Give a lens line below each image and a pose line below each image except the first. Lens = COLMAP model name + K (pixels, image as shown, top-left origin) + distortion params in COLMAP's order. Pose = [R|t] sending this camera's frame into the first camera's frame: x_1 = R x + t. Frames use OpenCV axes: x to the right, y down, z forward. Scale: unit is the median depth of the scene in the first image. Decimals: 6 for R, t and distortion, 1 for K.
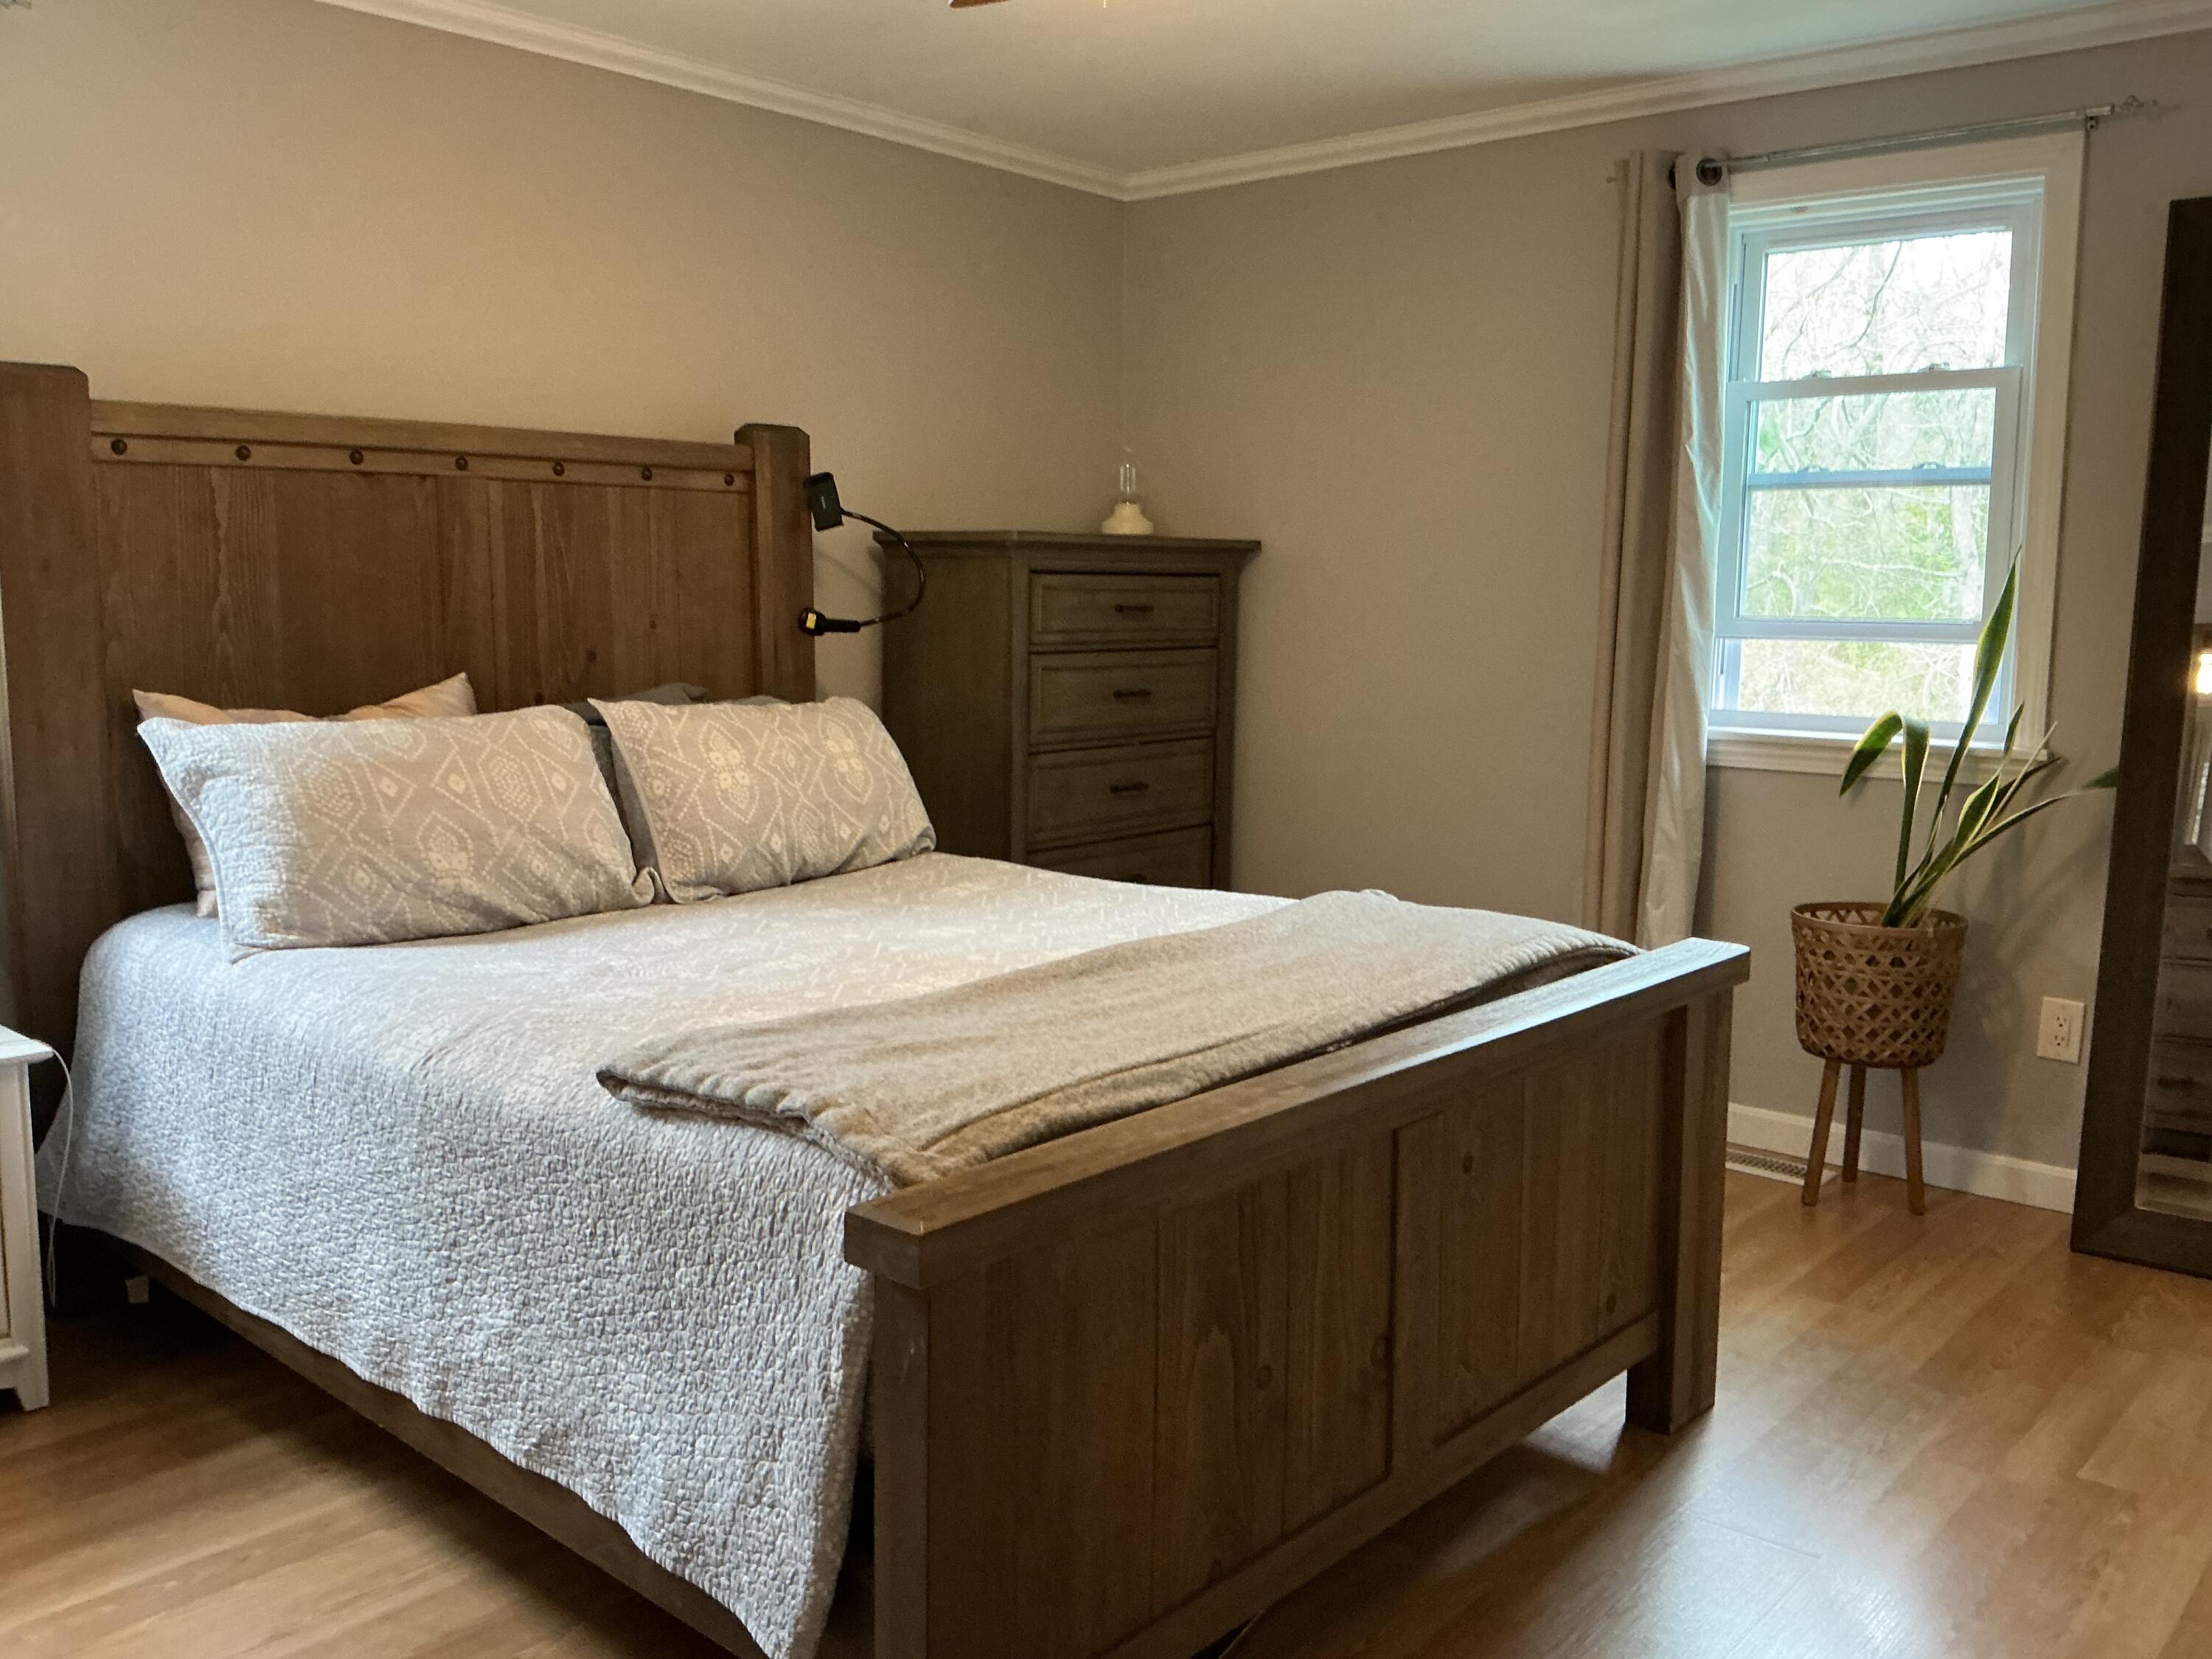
lens RADIAL K [[1837.5, 0, 1110.7], [0, 1837.5, 830.7], [0, 0, 1]] dist [0.151941, -0.320055]
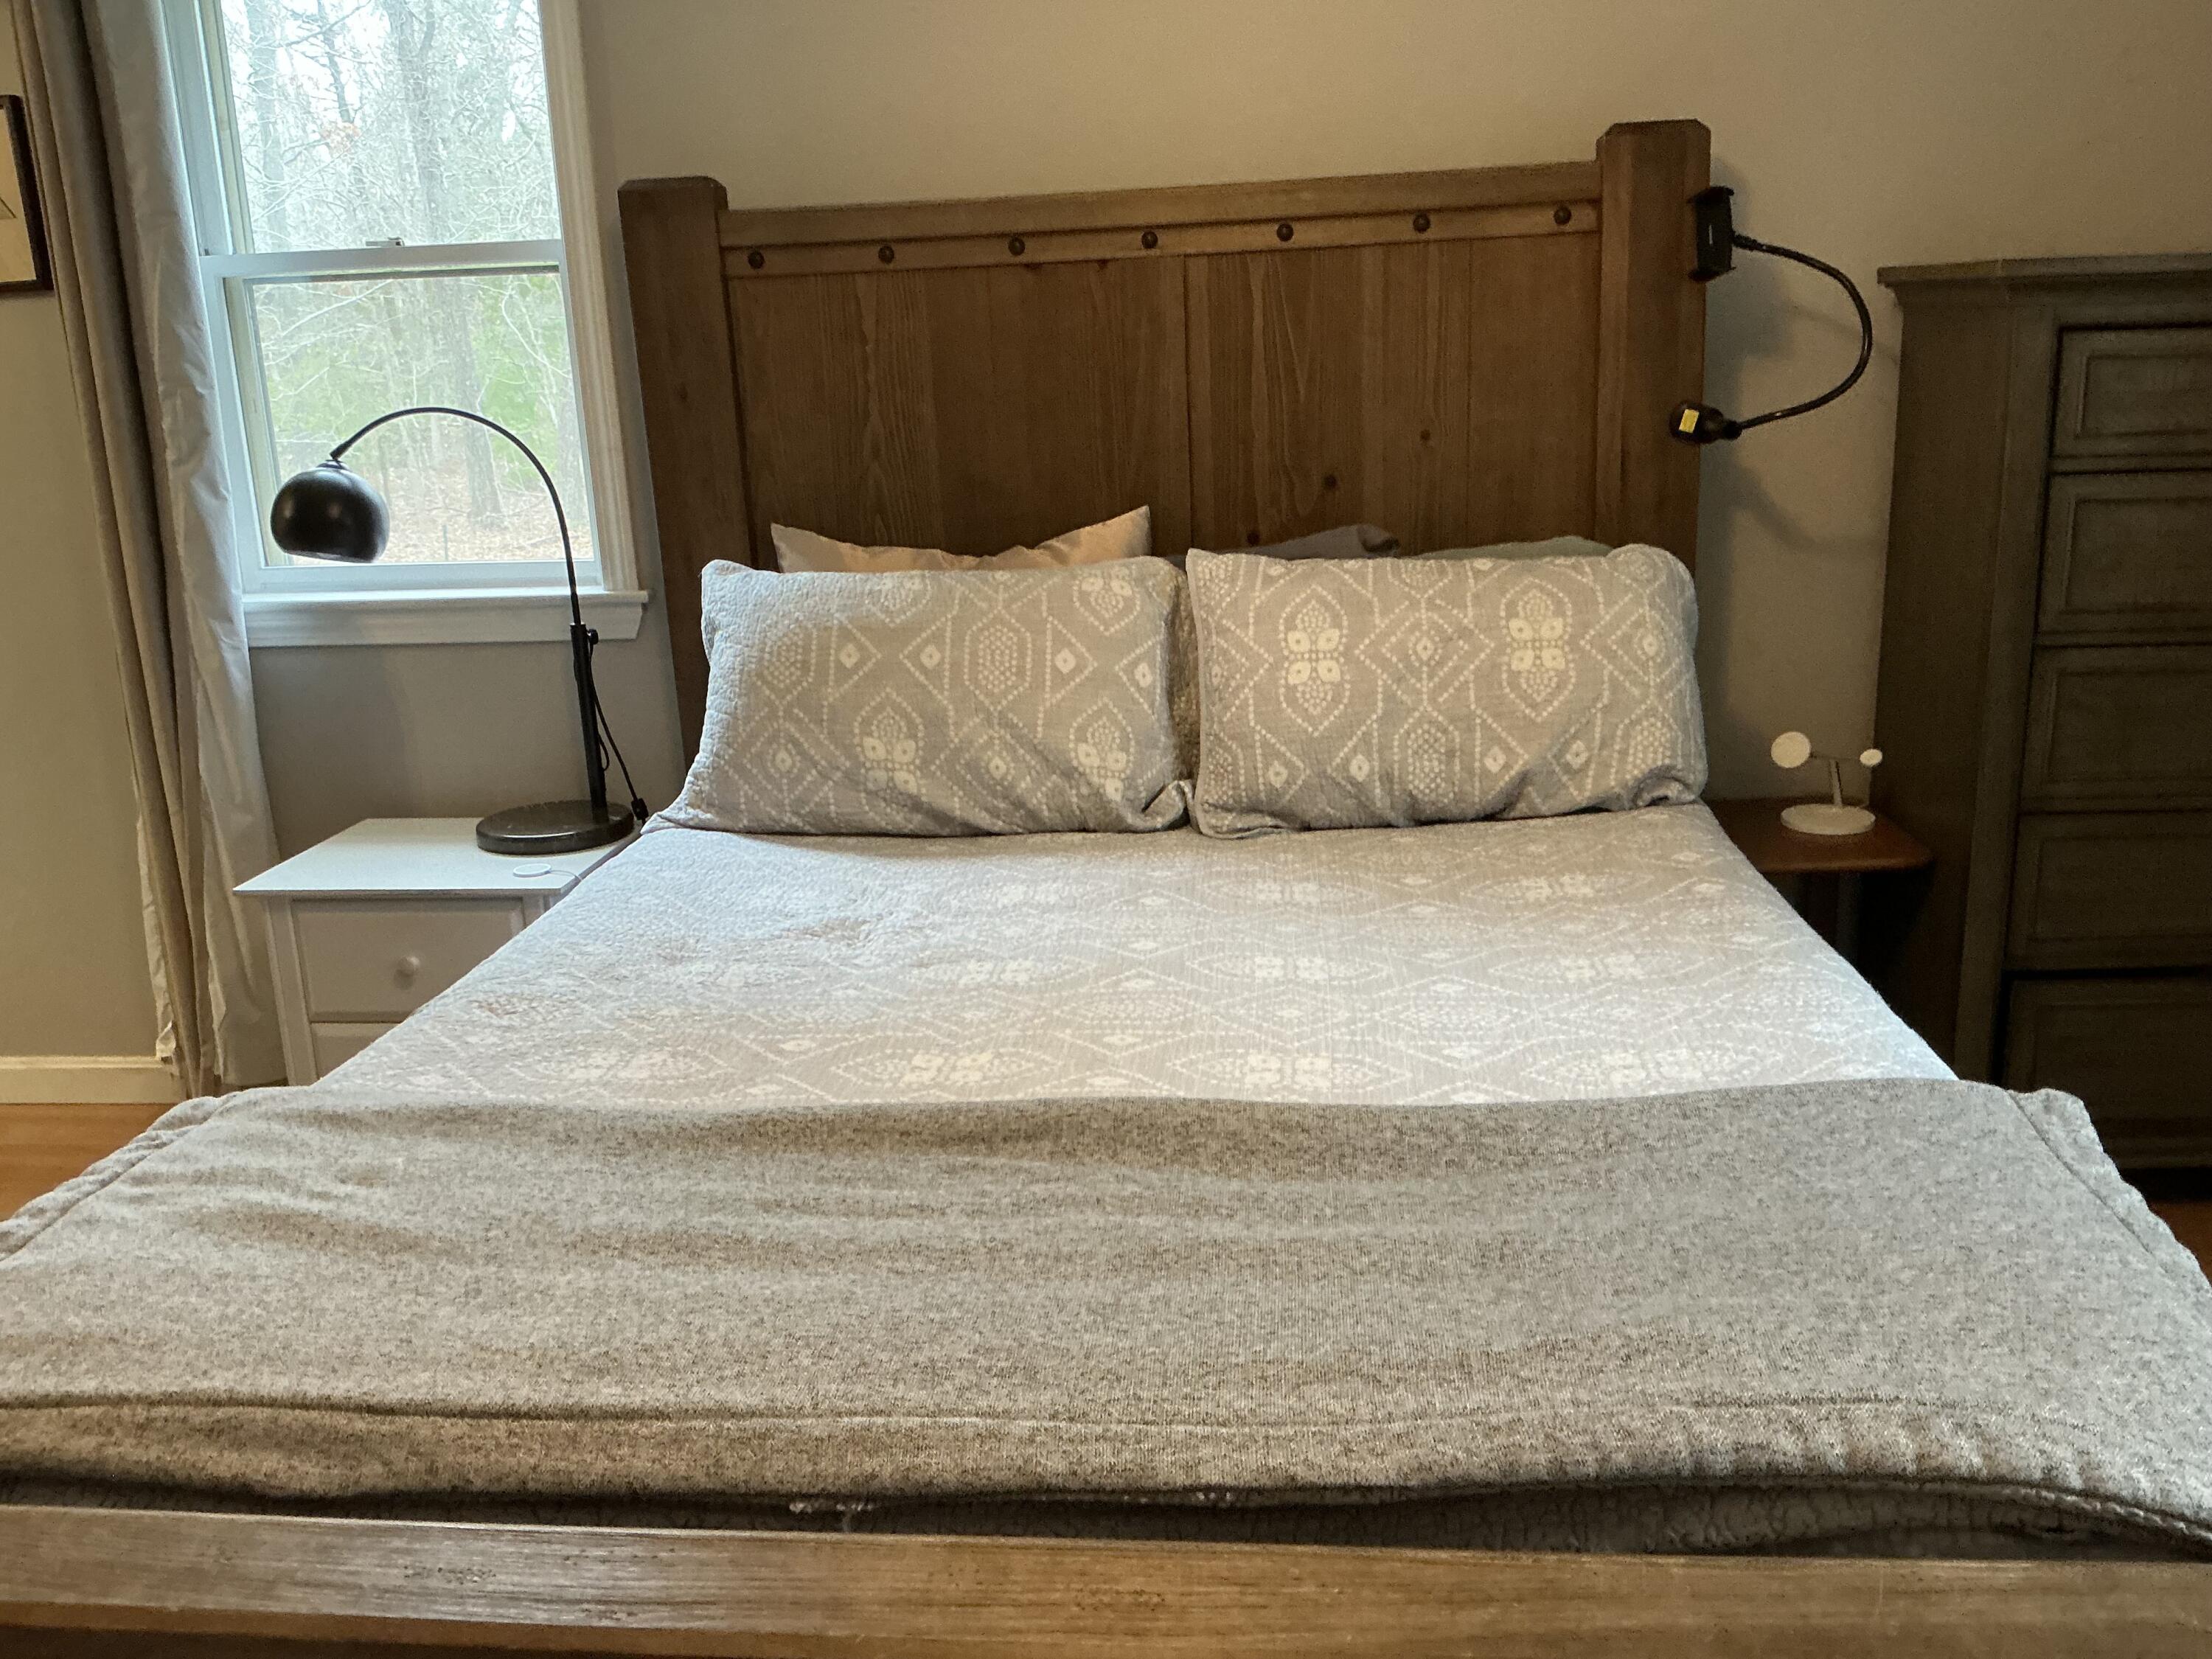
lens RADIAL K [[1837.5, 0, 1110.7], [0, 1837.5, 830.7], [0, 0, 1]] dist [0.151941, -0.320055]
pose [[0.583676, 0.176596, -0.792550, 0.335690], [-0.061124, 0.982850, 0.173984, -0.089174], [0.809683, -0.053106, 0.584460, 0.529233]]
